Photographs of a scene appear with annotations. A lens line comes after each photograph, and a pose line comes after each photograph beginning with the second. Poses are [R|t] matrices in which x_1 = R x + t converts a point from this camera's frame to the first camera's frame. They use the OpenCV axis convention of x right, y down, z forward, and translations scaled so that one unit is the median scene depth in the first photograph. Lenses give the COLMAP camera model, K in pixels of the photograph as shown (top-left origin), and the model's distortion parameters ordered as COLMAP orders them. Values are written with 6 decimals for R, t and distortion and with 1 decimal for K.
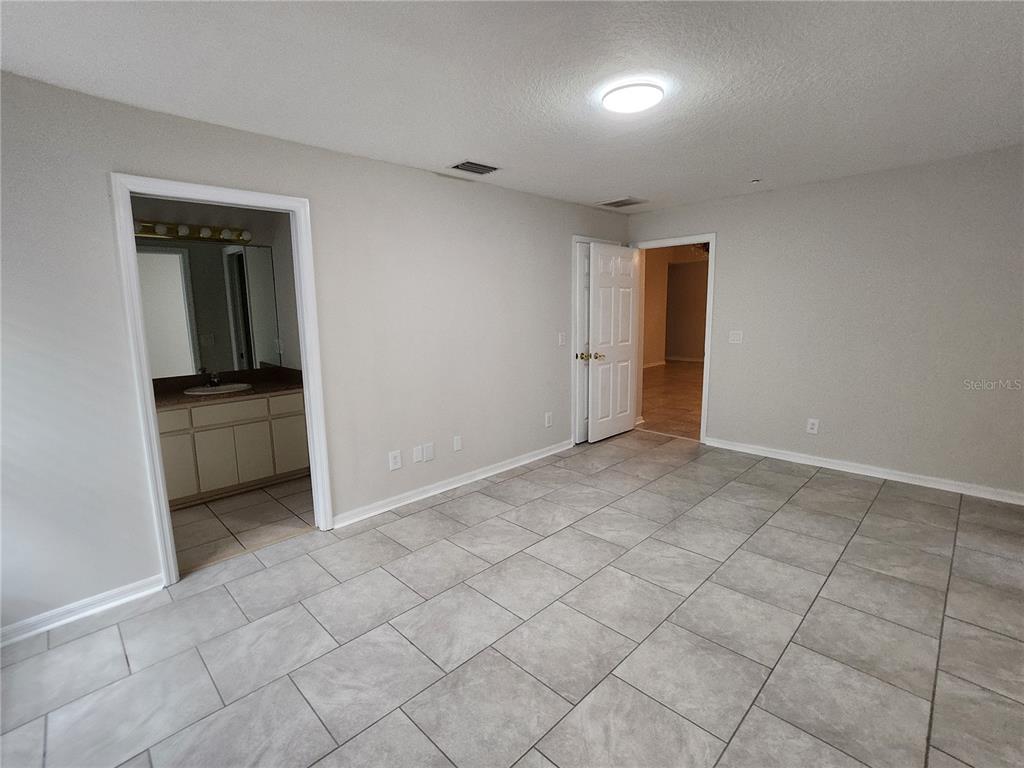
lens RADIAL K [[481.0, 0, 510.8], [0, 481.0, 382.0], [0, 0, 1]] dist [-0.013030, 0.000887]
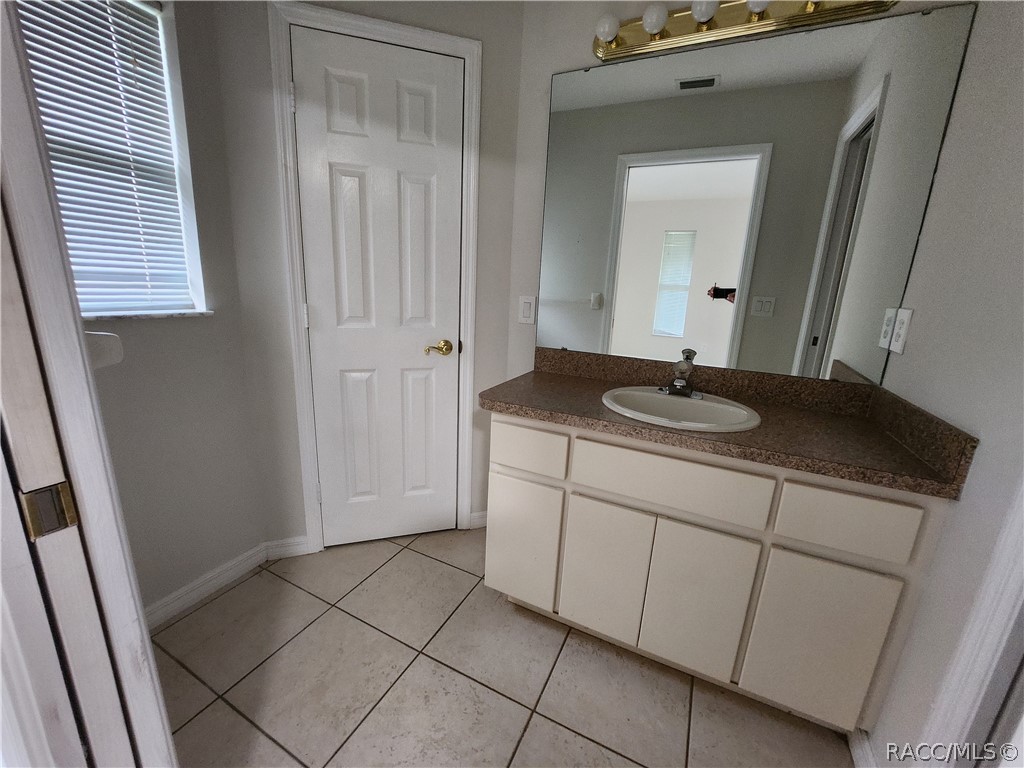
lens RADIAL K [[409.6, 0, 512.2], [0, 409.6, 383.9], [0, 0, 1]] dist [-0.000817, 0.000005]
pose [[0.327982, 0.248898, -0.911305, -0.335471], [-0.193276, 0.961941, 0.193167, -0.044739], [0.924701, 0.112778, 0.363605, 0.731296]]
